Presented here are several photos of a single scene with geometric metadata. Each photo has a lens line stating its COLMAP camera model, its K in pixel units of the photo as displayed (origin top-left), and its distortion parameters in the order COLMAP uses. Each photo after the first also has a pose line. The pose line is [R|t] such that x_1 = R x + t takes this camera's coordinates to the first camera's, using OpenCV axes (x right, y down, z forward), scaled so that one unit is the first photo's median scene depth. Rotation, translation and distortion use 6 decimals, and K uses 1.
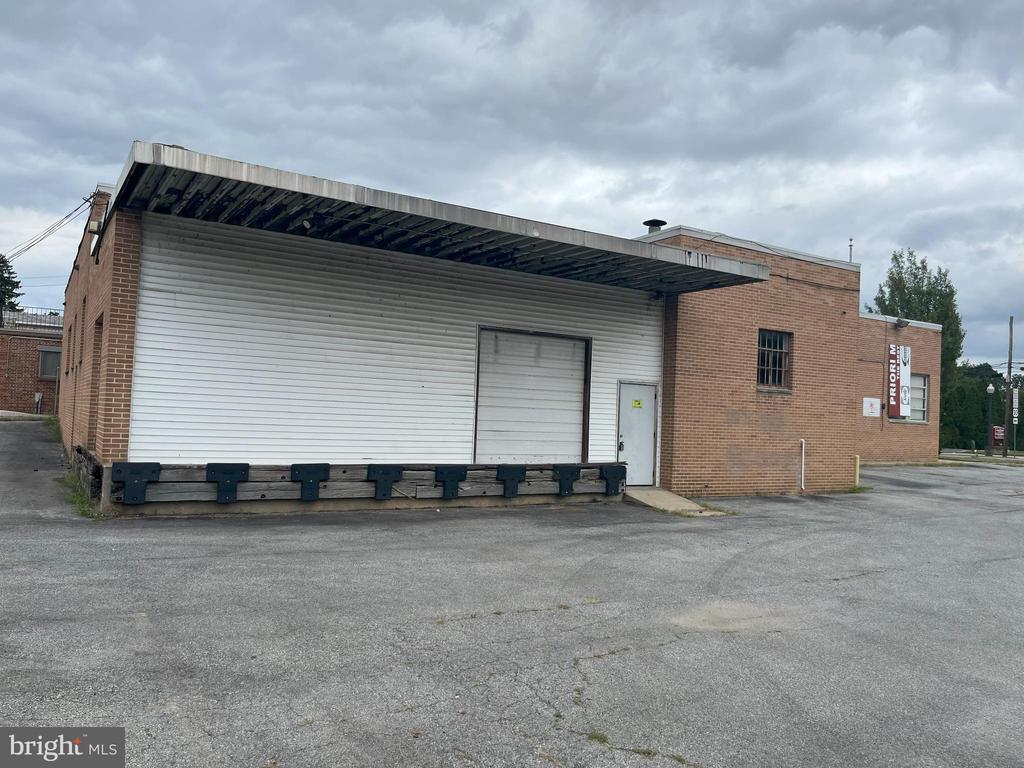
lens RADIAL K [[780.8, 0, 512.0], [0, 780.8, 384.0], [0, 0, 1]] dist [0.065318, -0.082724]
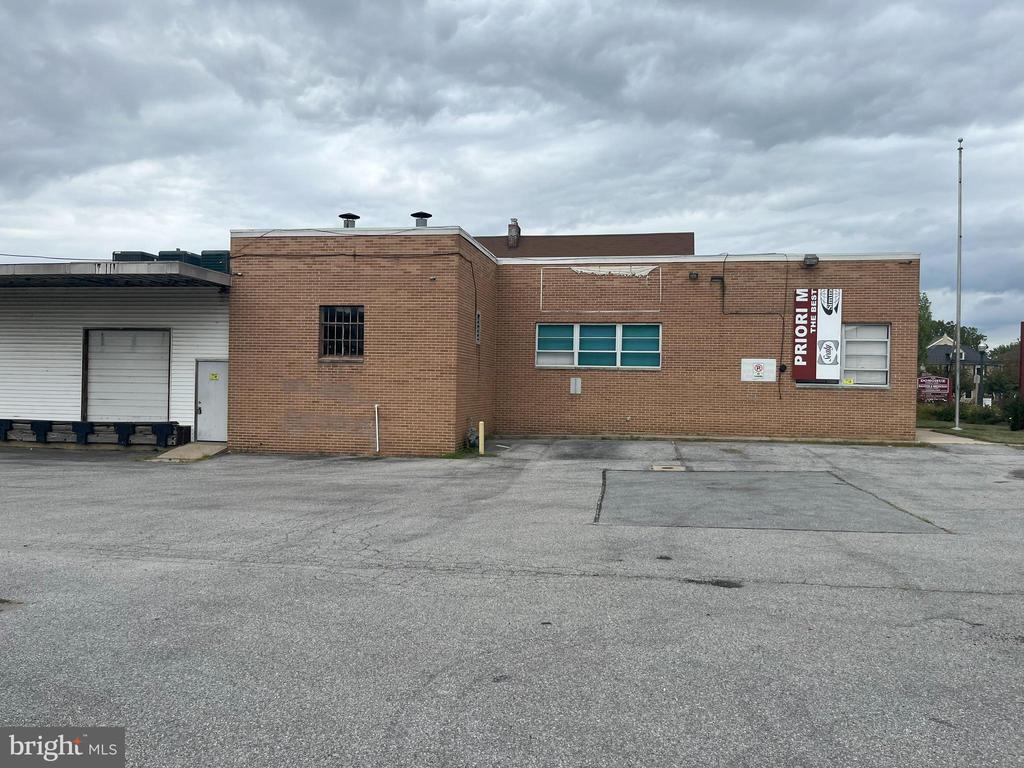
lens RADIAL K [[780.8, 0, 512.0], [0, 780.8, 384.0], [0, 0, 1]] dist [0.065318, -0.082724]
pose [[0.736919, -0.028281, -0.675389, 1.350434], [0.040560, 0.999174, 0.002415, 0.052353], [0.674763, -0.029173, 0.737458, 0.382952]]
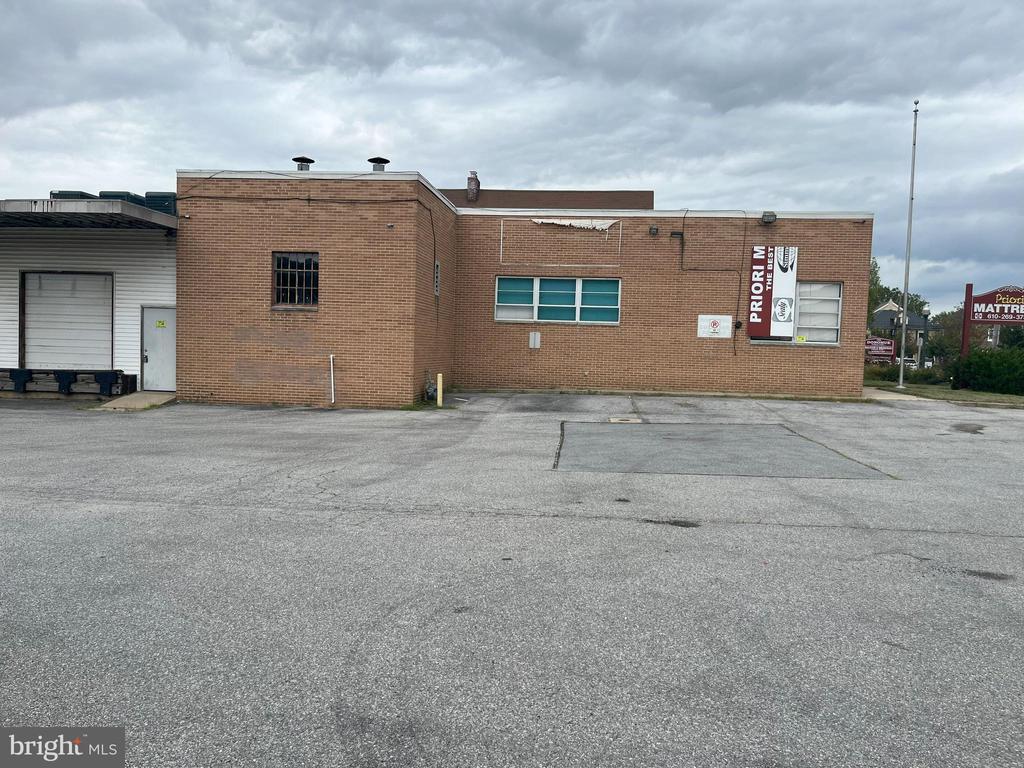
lens RADIAL K [[780.2, 0, 518.9], [0, 780.2, 386.7], [0, 0, 1]] dist [0.064896, -0.080694]
pose [[0.778841, 0.015579, -0.627028, 1.342461], [0.026874, 0.997945, 0.058177, 0.065083], [0.626645, -0.062161, 0.776821, 0.386426]]
